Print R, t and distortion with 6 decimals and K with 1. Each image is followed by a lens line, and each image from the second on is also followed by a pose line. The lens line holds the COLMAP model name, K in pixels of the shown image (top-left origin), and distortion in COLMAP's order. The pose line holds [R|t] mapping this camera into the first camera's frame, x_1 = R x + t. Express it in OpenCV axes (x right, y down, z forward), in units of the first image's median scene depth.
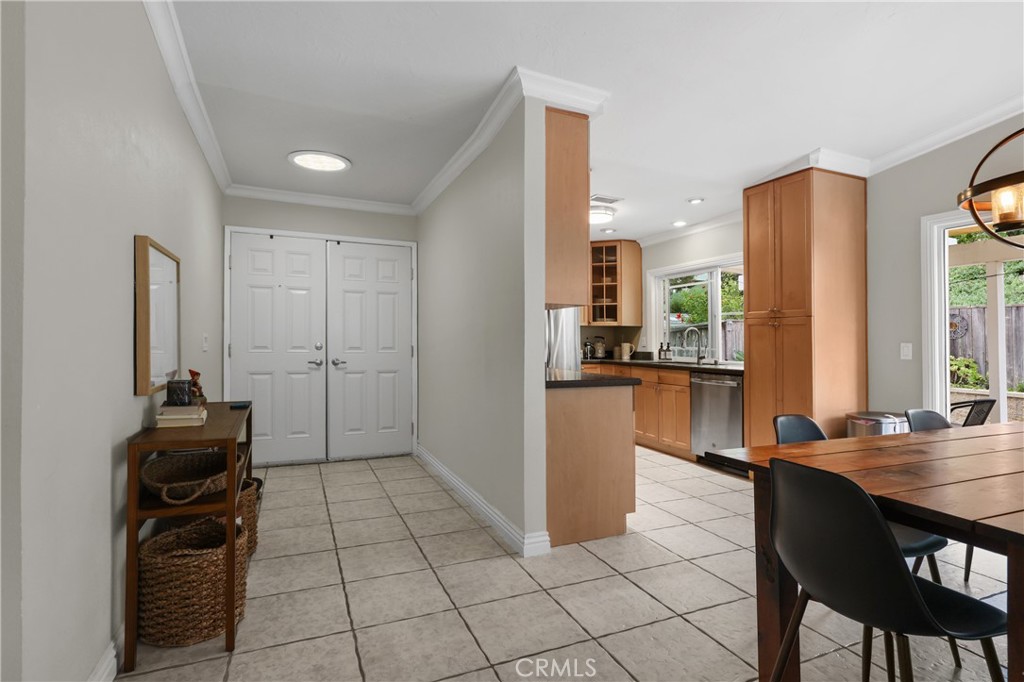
lens RADIAL K [[522.0, 0, 510.7], [0, 522.0, 336.4], [0, 0, 1]] dist [0.023179, 0.000856]
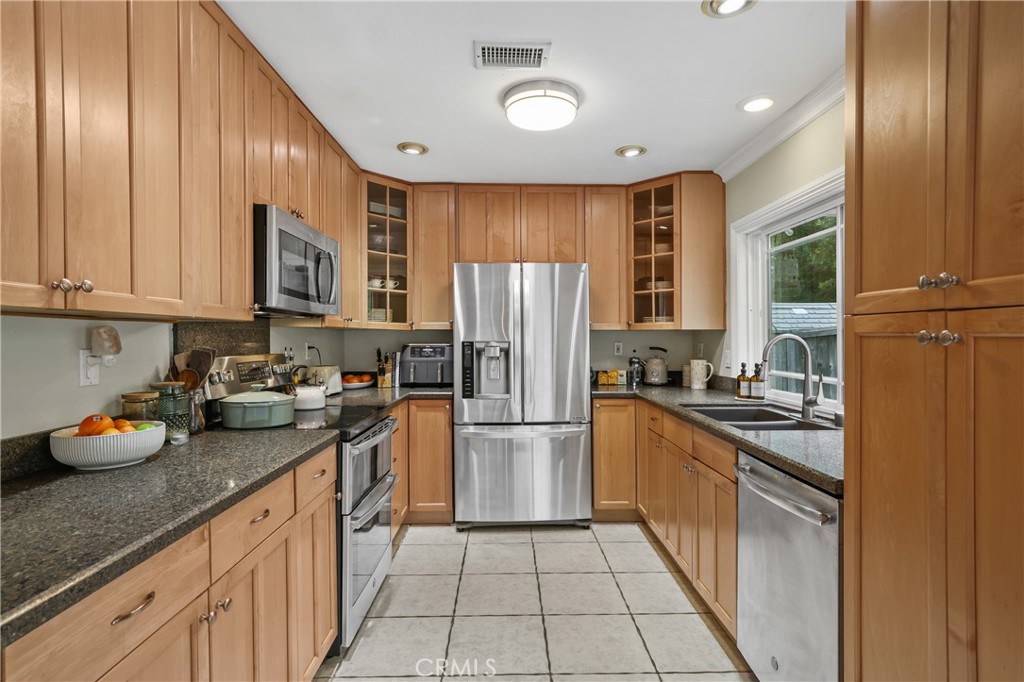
lens RADIAL K [[522.0, 0, 517.8], [0, 522.0, 345.2], [0, 0, 1]] dist [0.023179, 0.000856]
pose [[0.932118, -0.006841, -0.362089, 0.247529], [0.014057, 0.999752, 0.017299, -0.015838], [0.361881, -0.021215, 0.931983, 0.418995]]
